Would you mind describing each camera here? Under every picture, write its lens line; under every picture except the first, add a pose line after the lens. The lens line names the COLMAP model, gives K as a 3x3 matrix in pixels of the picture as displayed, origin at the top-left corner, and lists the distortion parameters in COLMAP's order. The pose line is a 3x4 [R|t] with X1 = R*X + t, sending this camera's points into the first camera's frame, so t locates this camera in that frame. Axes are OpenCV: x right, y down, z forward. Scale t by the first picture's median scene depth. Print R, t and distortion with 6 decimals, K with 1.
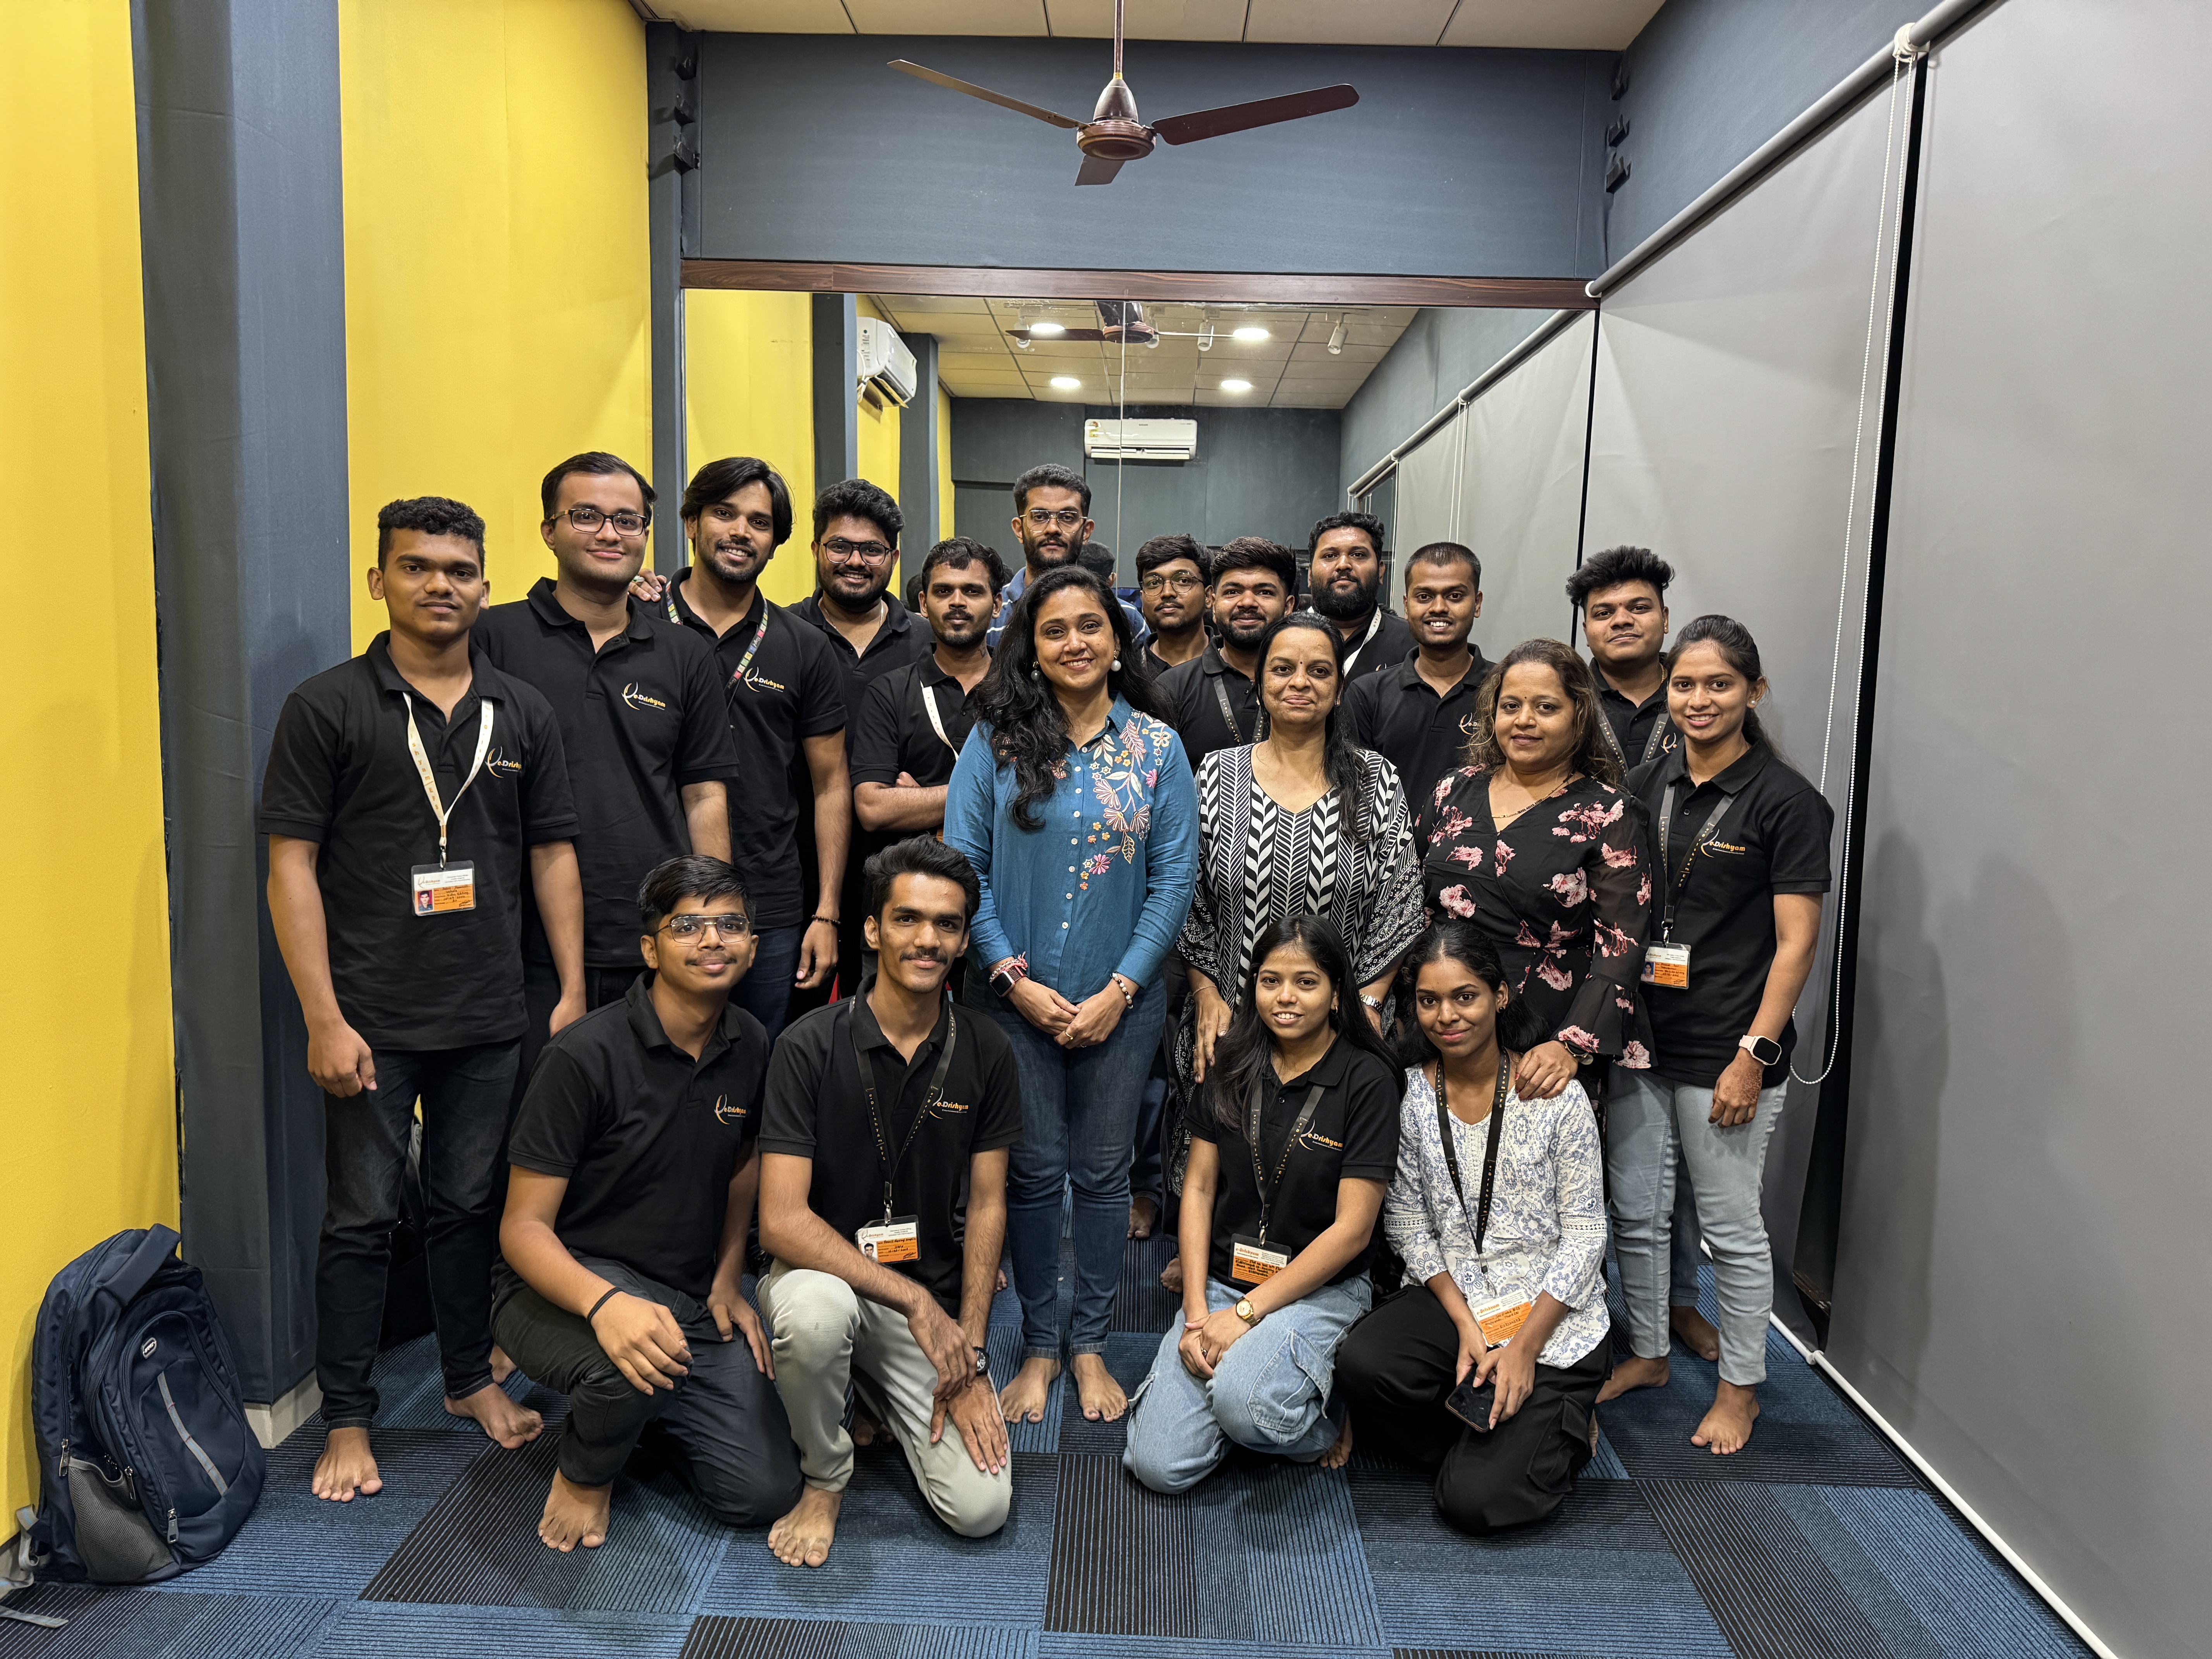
lens RADIAL K [[1574.5, 0, 1121.8], [0, 1574.5, 841.3], [0, 0, 1]] dist [0.010051, -0.015011]
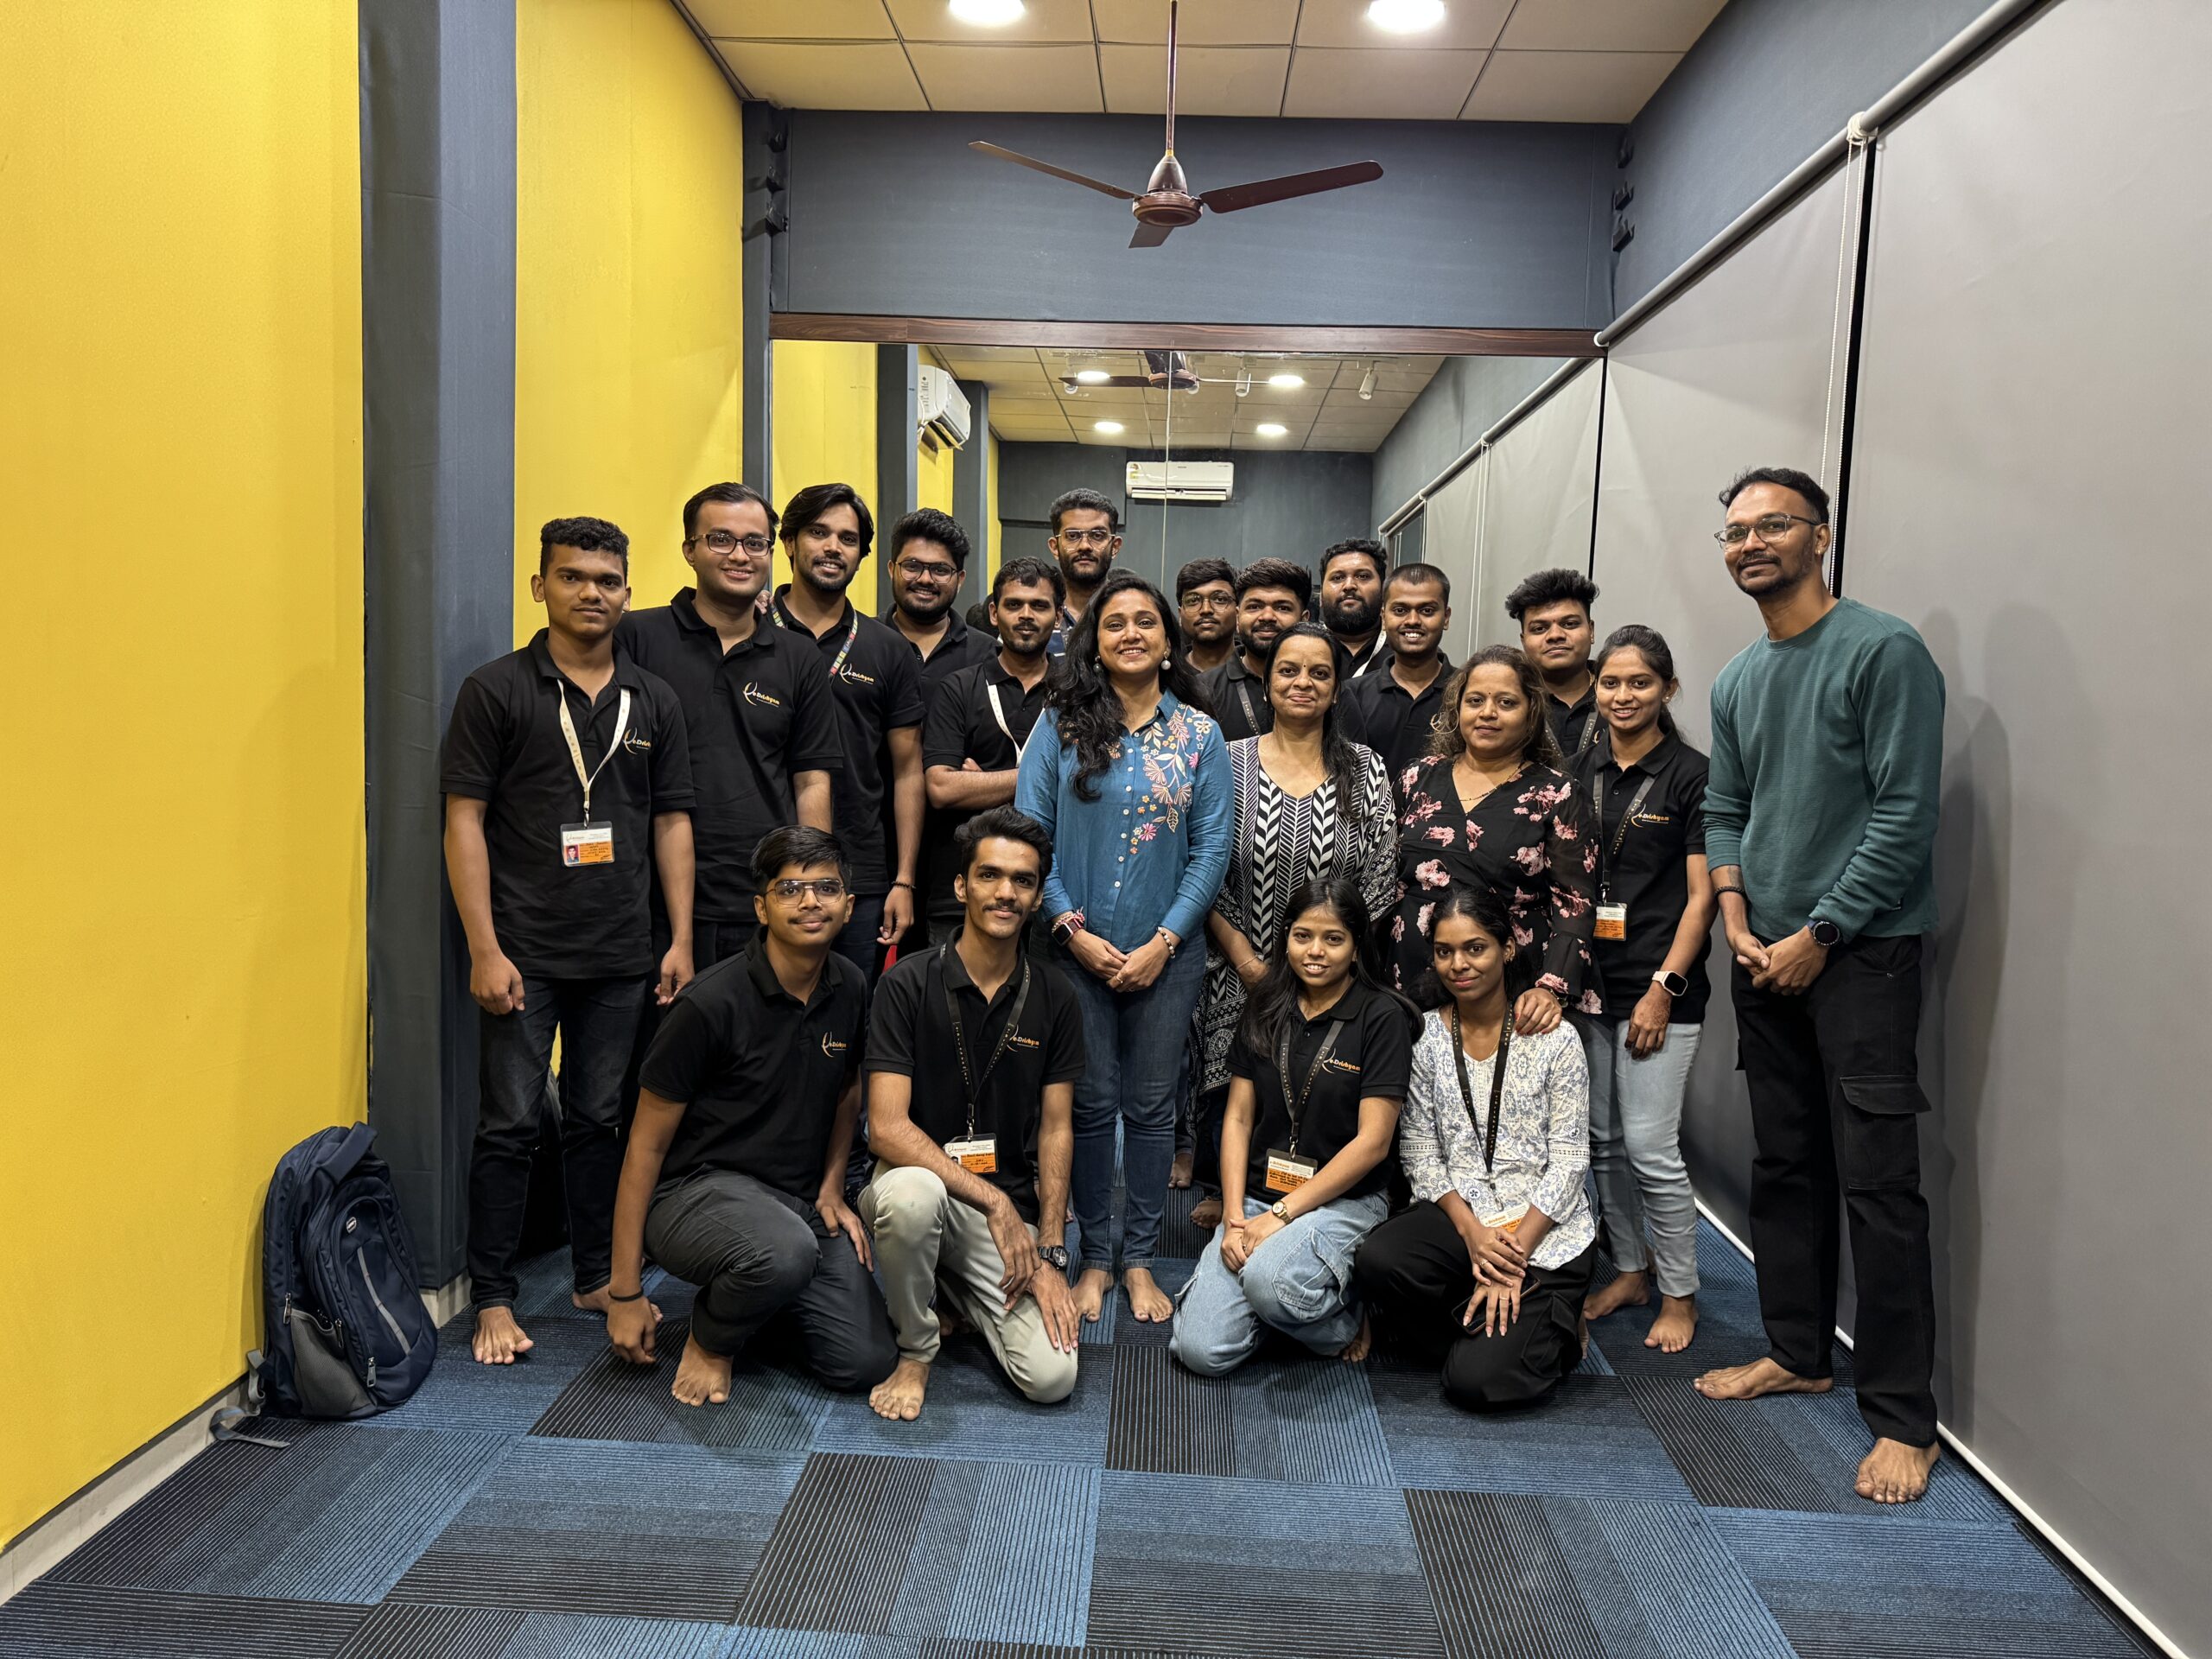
lens RADIAL K [[1574.5, 0, 1115.5], [0, 1574.5, 841.9], [0, 0, 1]] dist [0.010051, -0.015011]
pose [[0.999675, 0.007894, -0.024225, -0.007990], [-0.008552, 0.999594, -0.027172, 0.030596], [0.024001, 0.027370, 0.999337, -0.090941]]
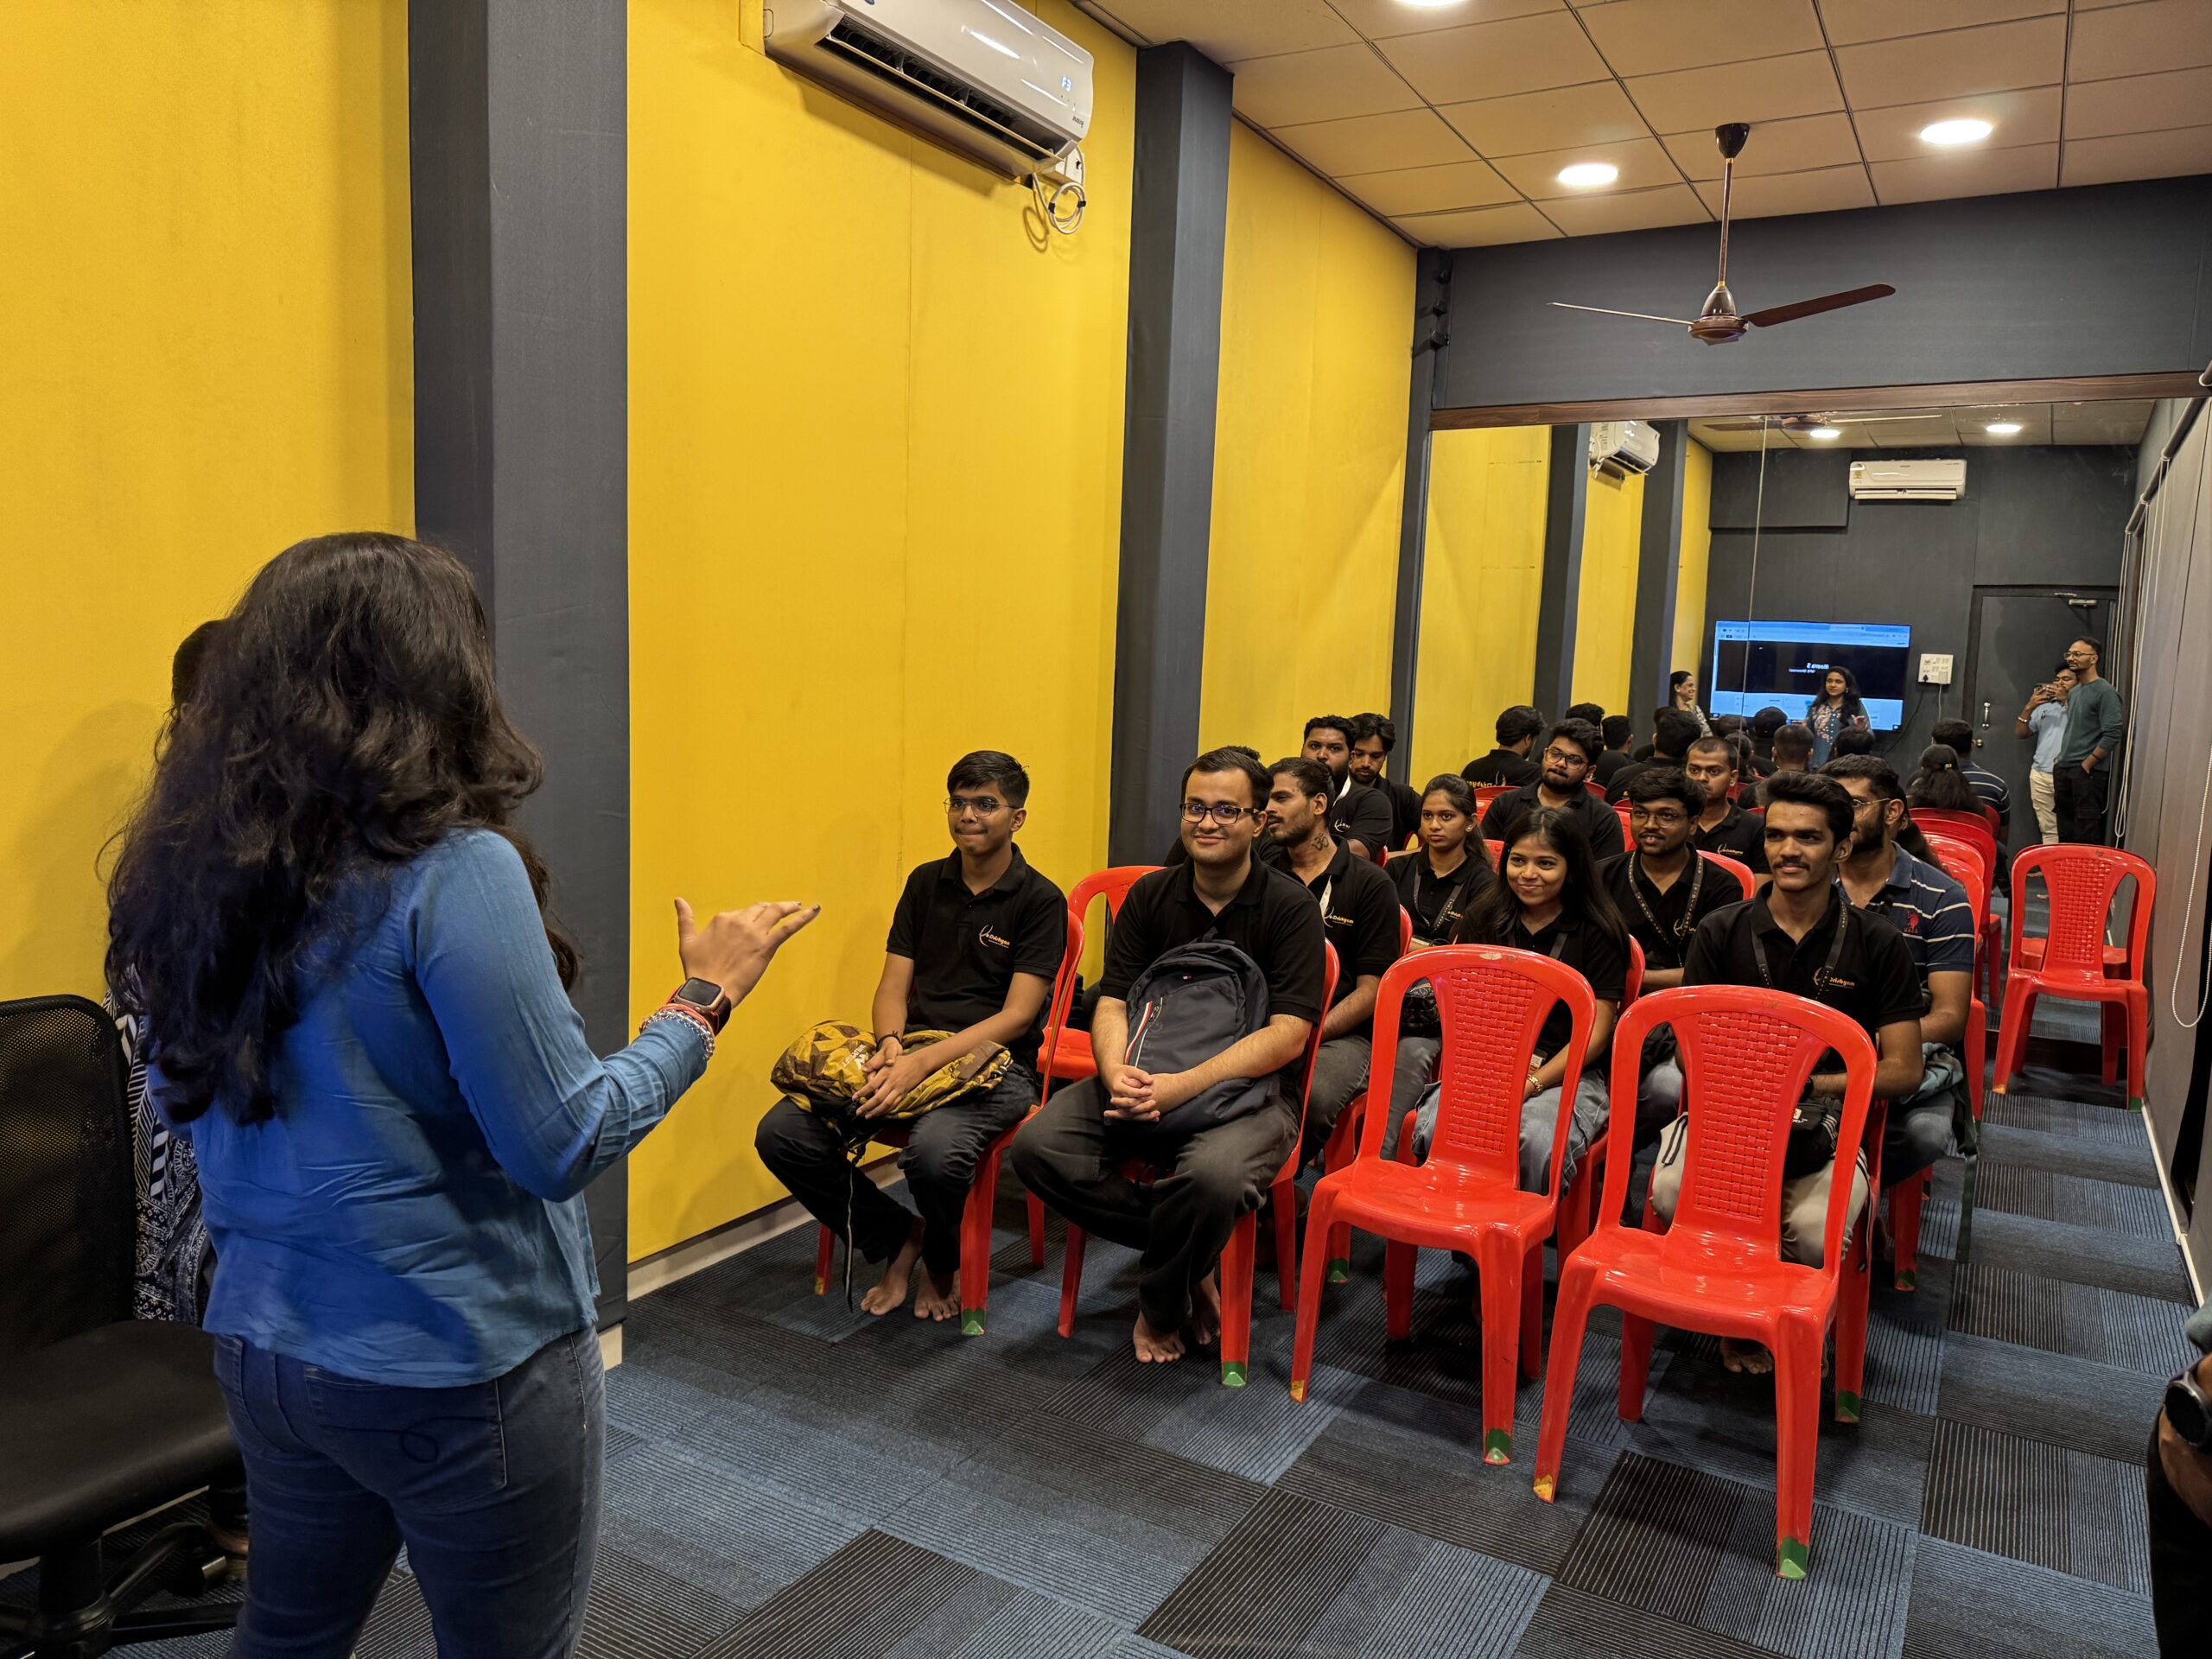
lens RADIAL K [[1574.5, 0, 1088.4], [0, 1574.5, 856.4], [0, 0, 1]] dist [0.010051, -0.015011]
pose [[0.864724, 0.067688, -0.497666, 0.192239], [-0.070122, 0.997443, 0.013822, 0.035089], [0.497329, 0.022945, 0.867259, -0.386021]]
